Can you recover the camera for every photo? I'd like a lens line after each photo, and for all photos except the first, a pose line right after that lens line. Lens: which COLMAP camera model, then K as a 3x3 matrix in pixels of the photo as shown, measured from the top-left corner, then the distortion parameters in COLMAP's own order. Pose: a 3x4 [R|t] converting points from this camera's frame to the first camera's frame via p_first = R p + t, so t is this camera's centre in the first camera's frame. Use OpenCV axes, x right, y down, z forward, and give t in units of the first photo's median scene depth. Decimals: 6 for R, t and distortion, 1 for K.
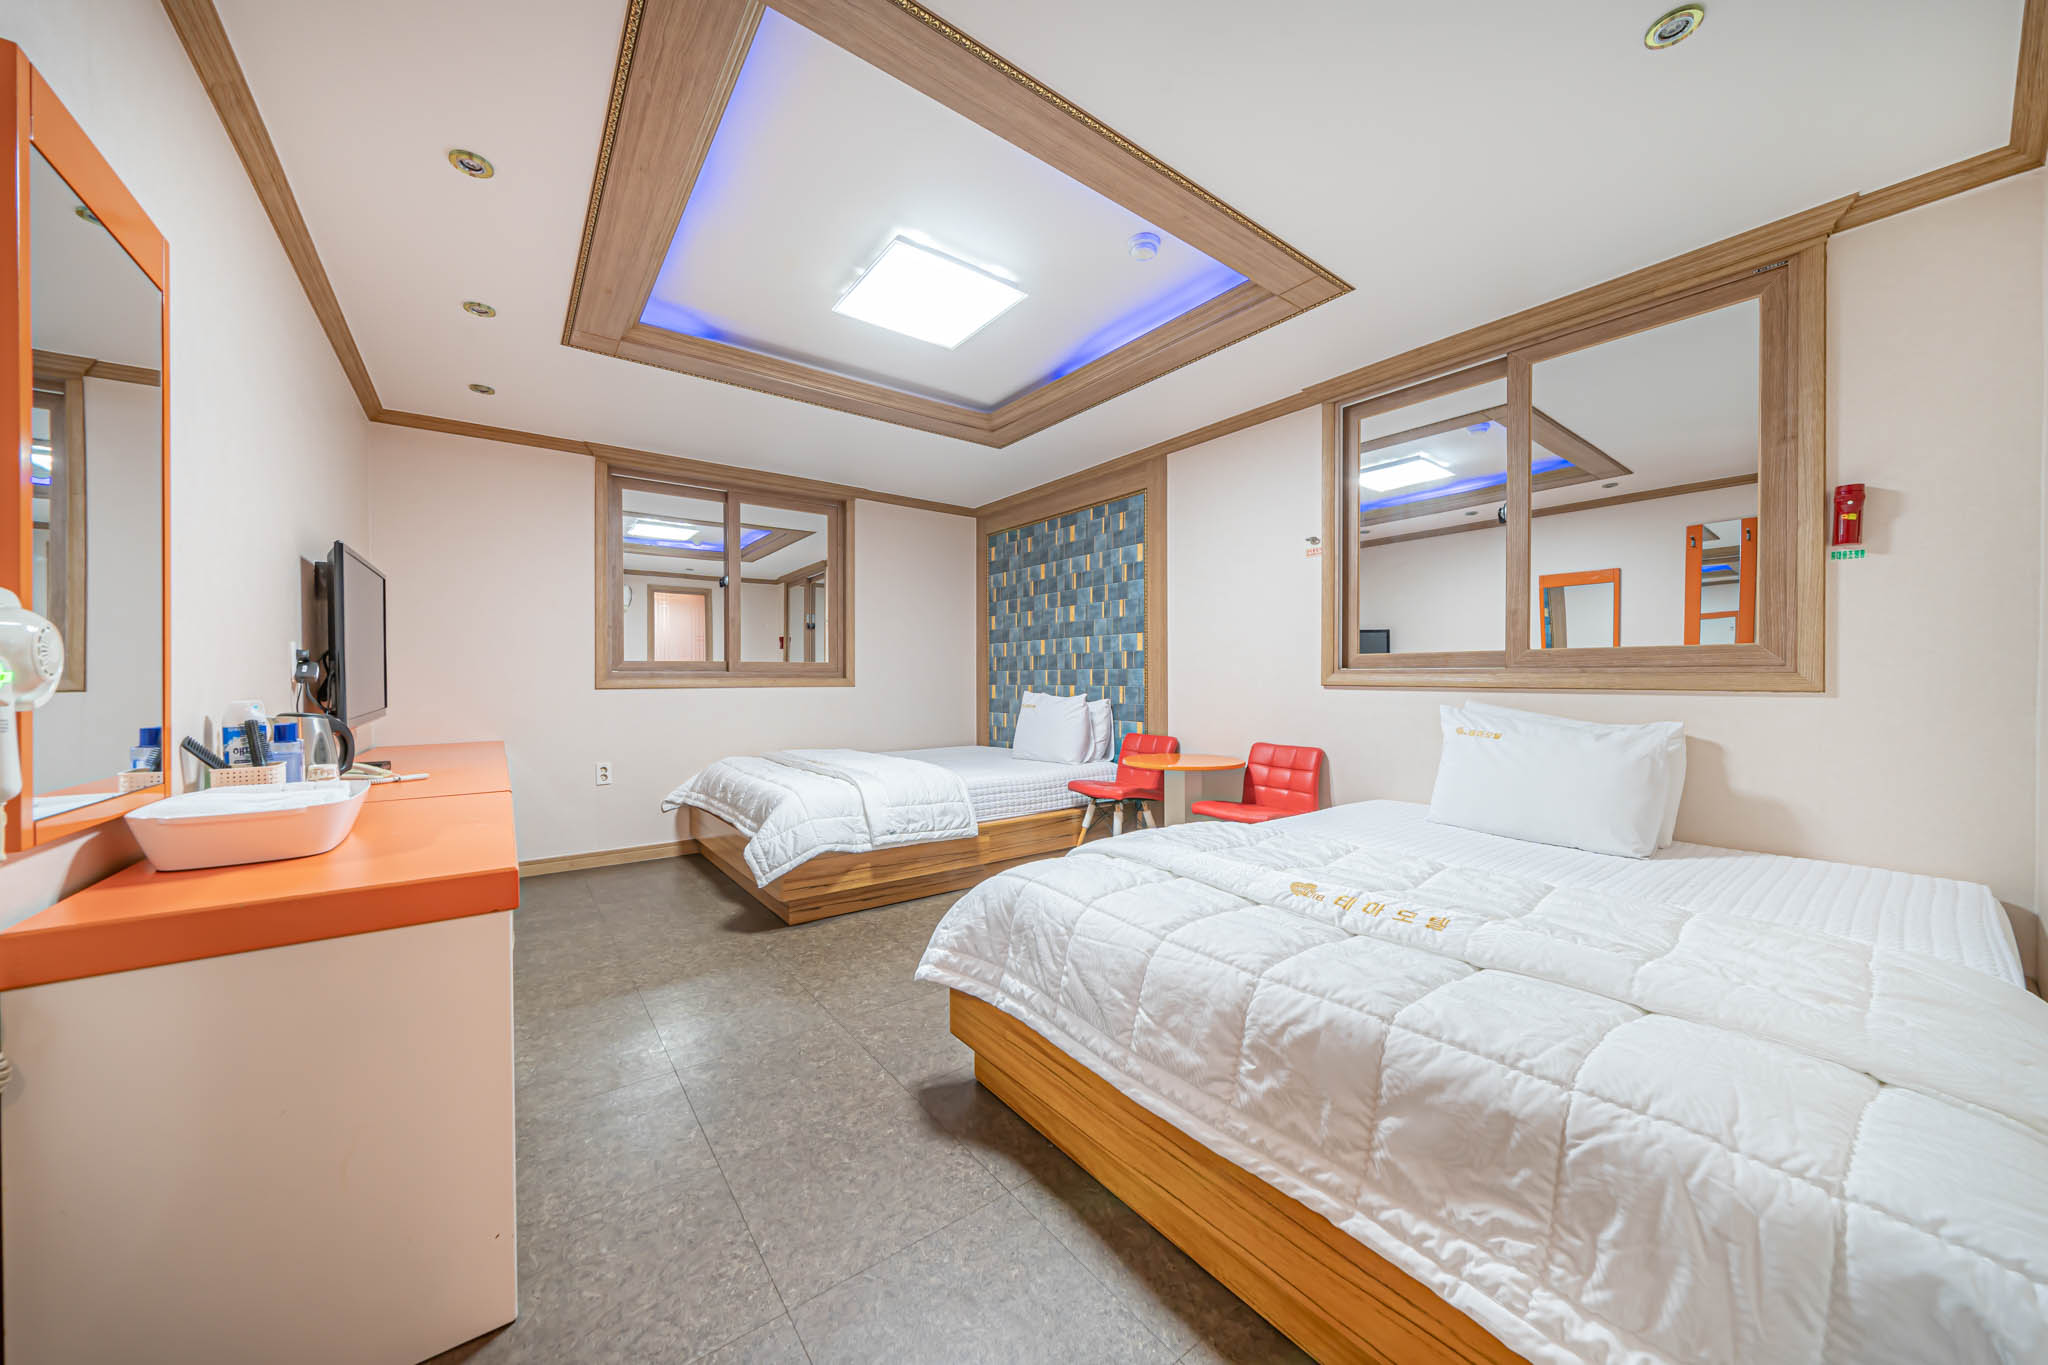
lens RADIAL K [[709.3, 0, 1027.7], [0, 709.3, 681.3], [0, 0, 1]] dist [-0.020293, -0.000158]
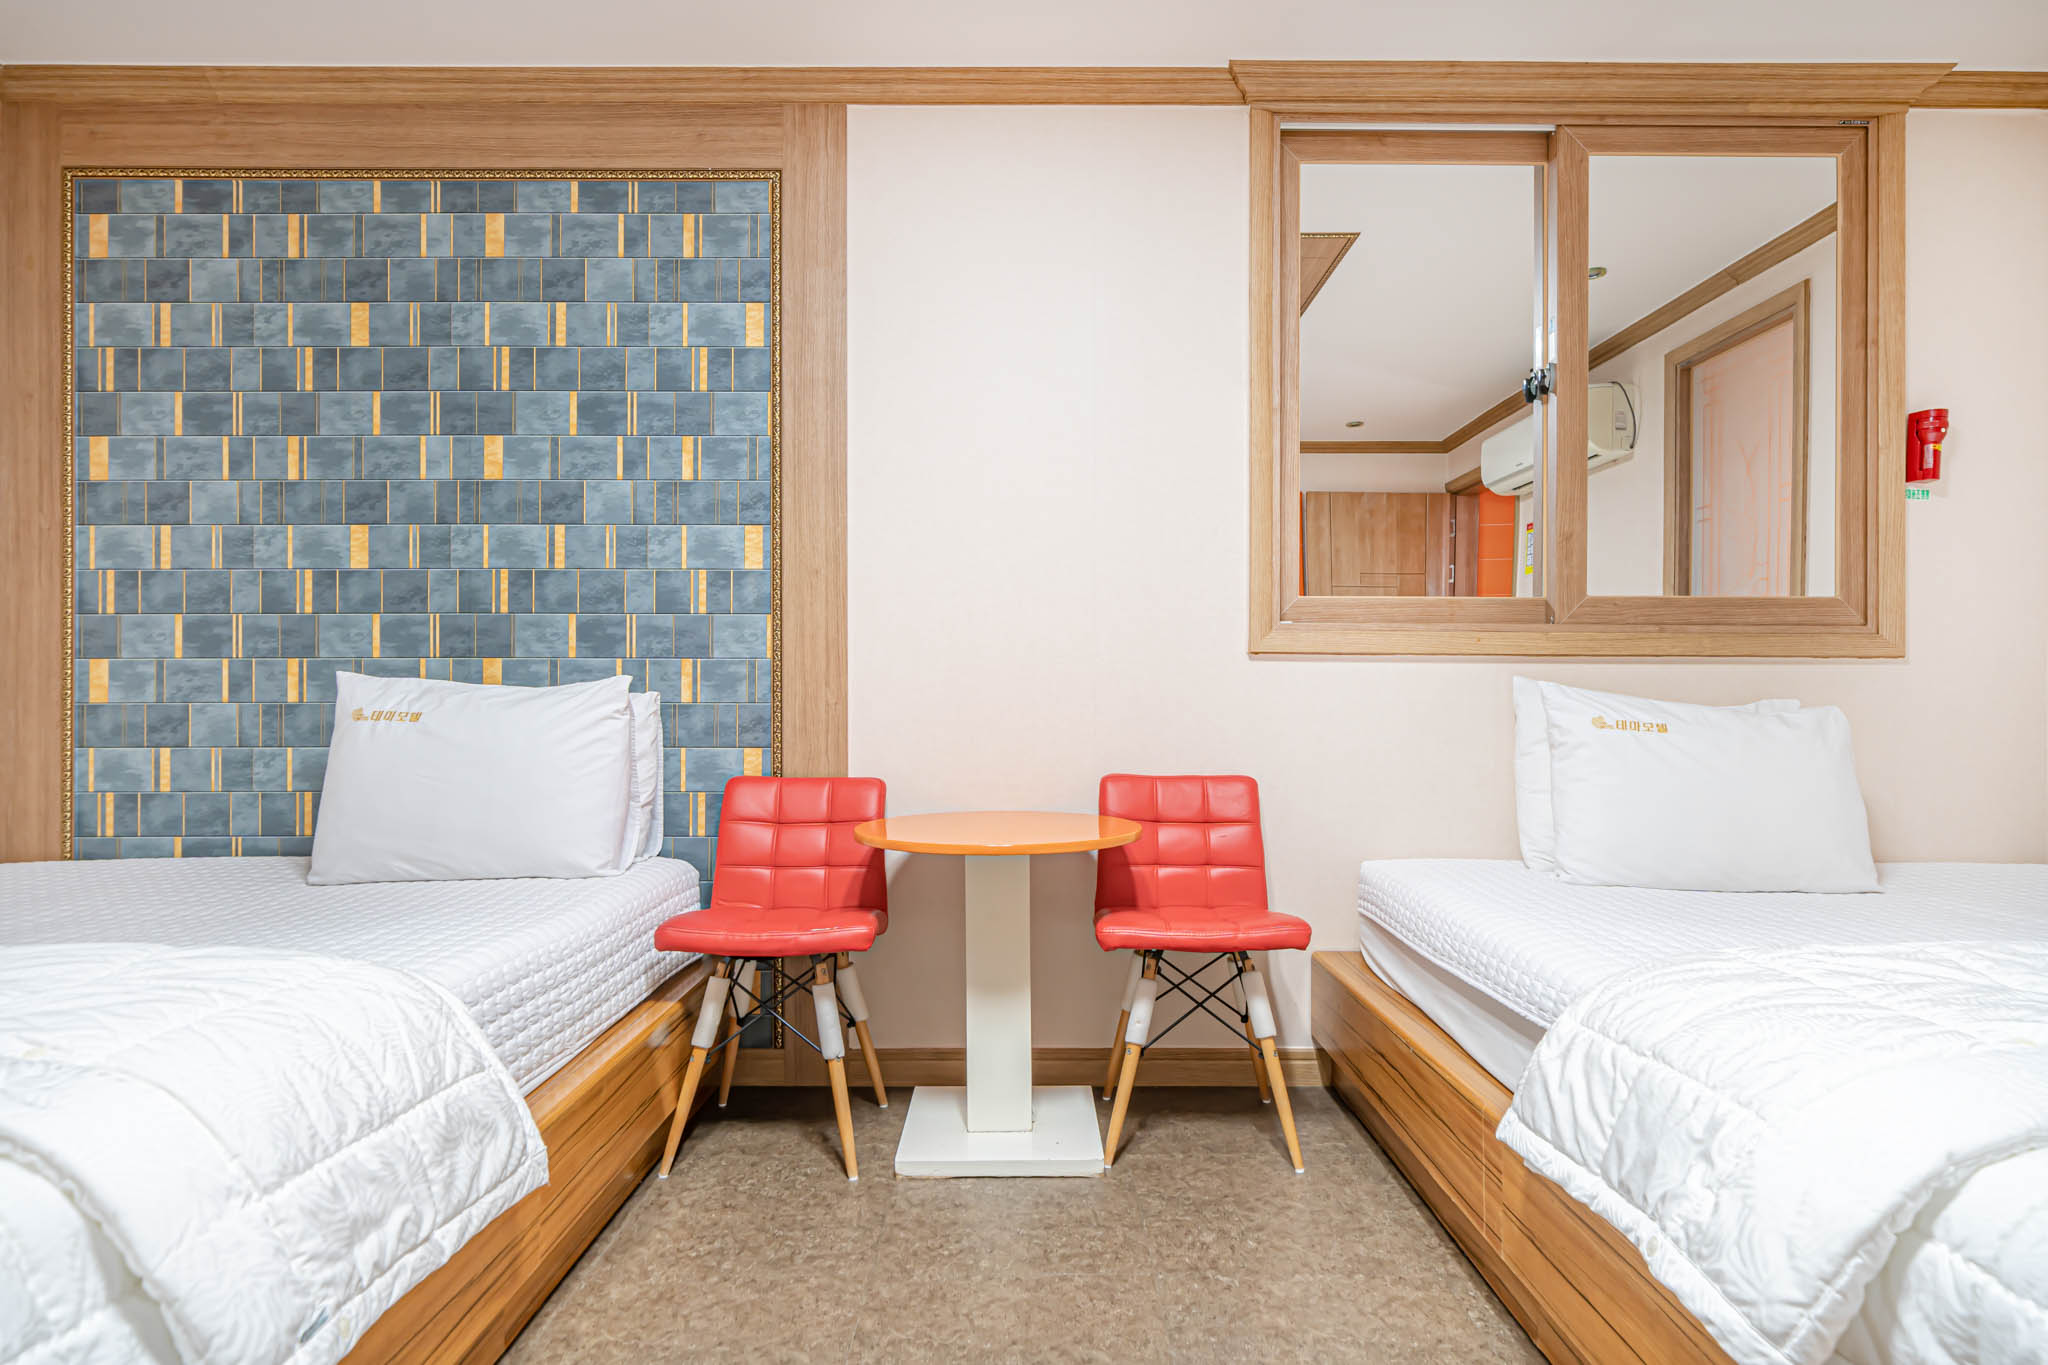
lens RADIAL K [[1118.9, 0, 1028.5], [0, 1118.9, 663.9], [0, 0, 1]] dist [-0.000963, -0.001006]
pose [[0.593443, 0.002907, 0.804871, -0.250178], [0.001720, 0.999987, -0.004880, 0.012816], [-0.804874, 0.004280, 0.593430, 0.482044]]
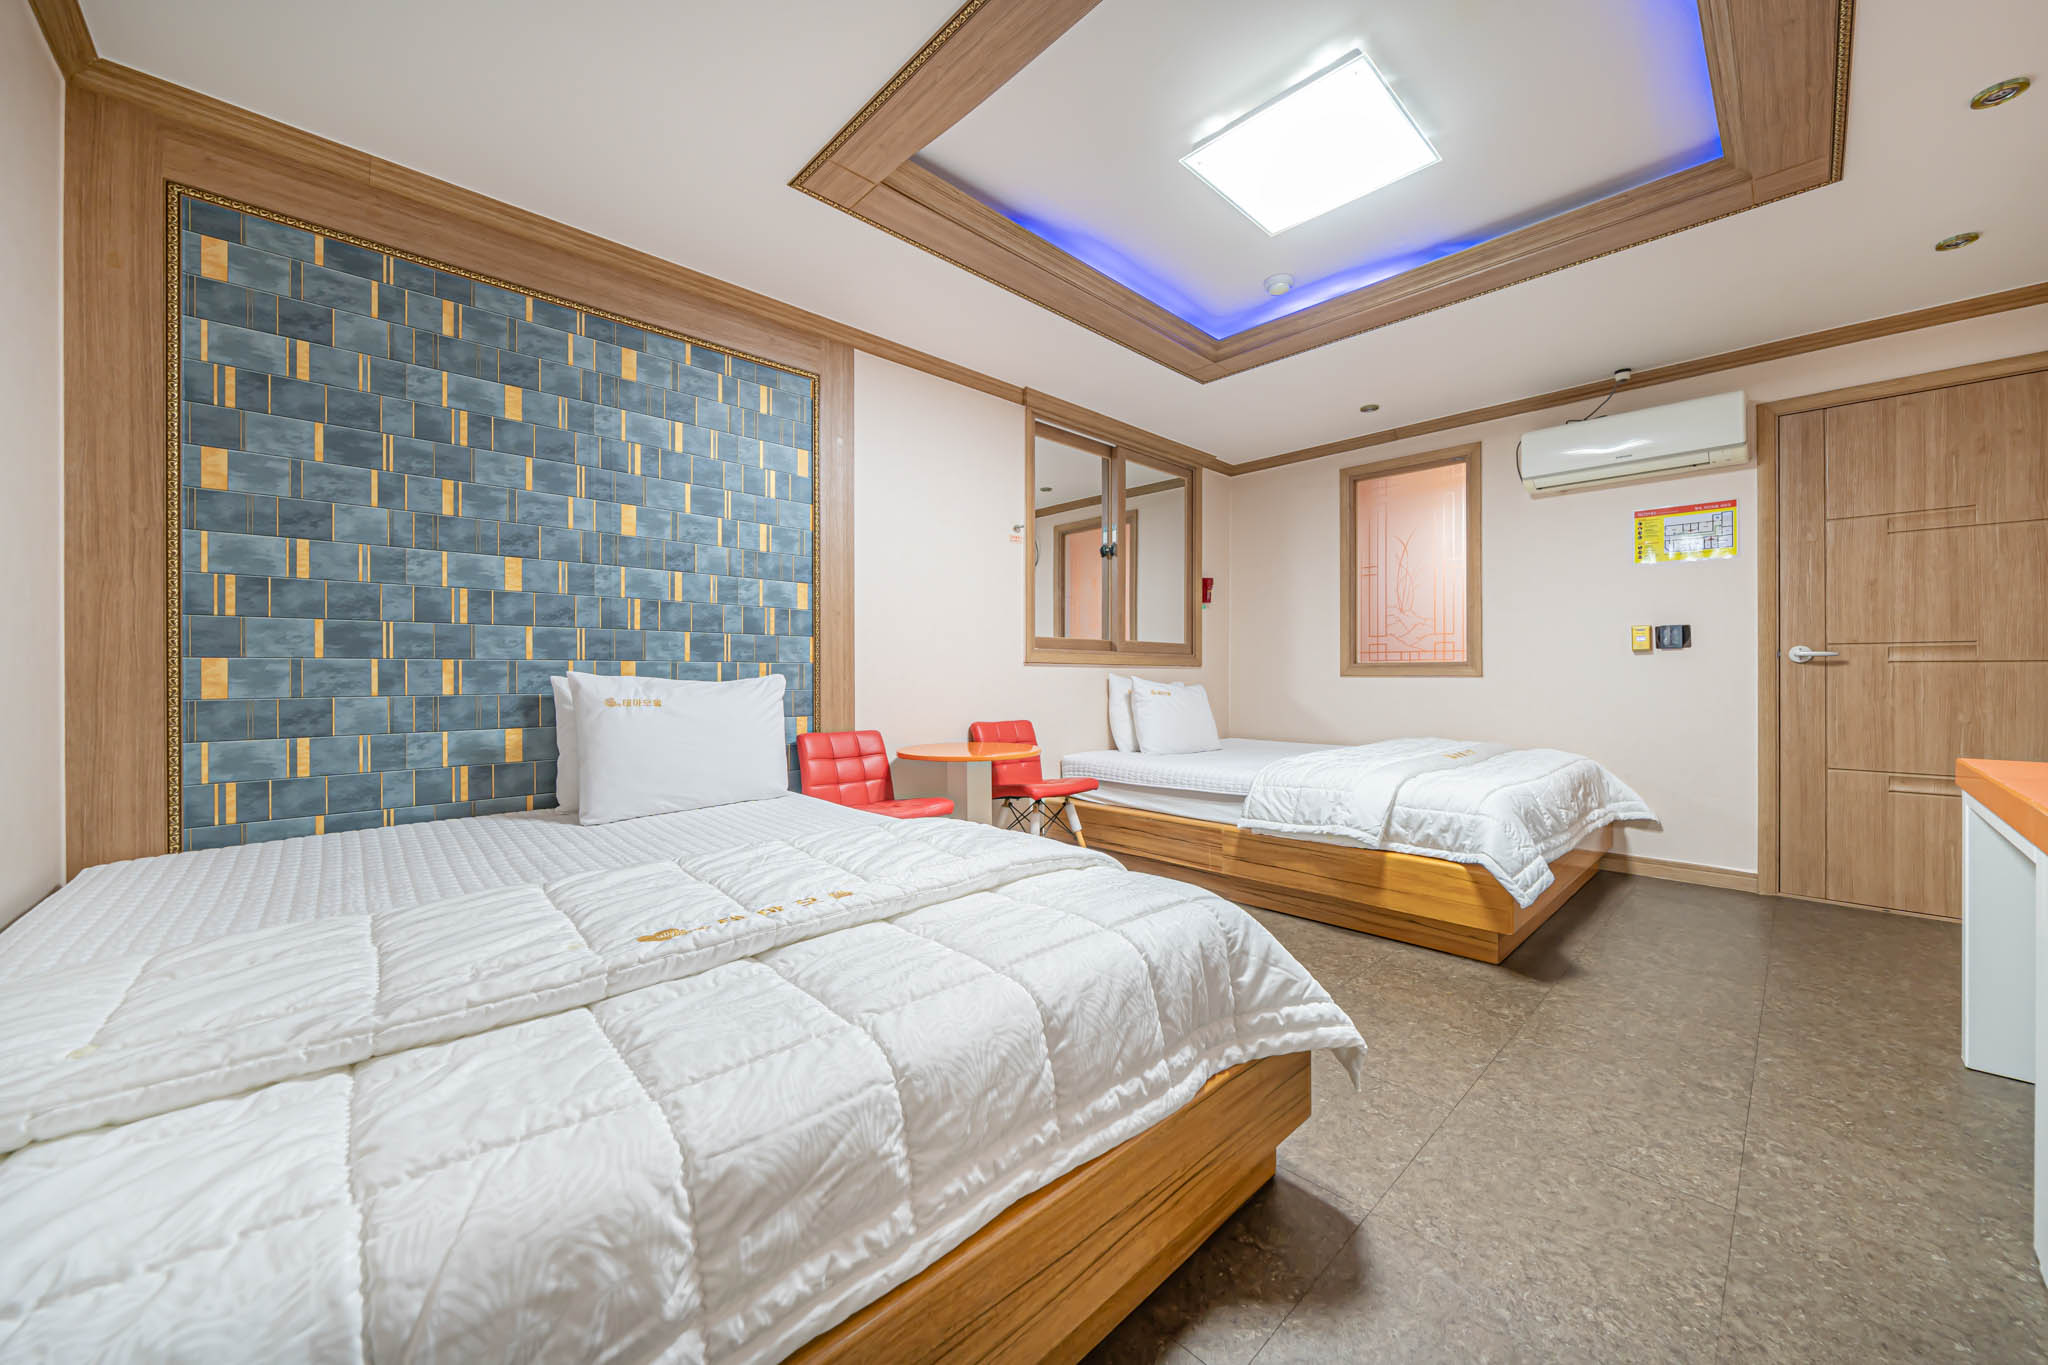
lens RADIAL K [[721.8, 0, 1046.7], [0, 721.8, 674.2], [0, 0, 1]] dist [-0.010312, 0.000196]
pose [[-0.121225, -0.000960, 0.992625, -0.527461], [0.003736, 0.999992, 0.001423, 0.016917], [-0.992618, 0.003881, -0.121221, 0.824555]]
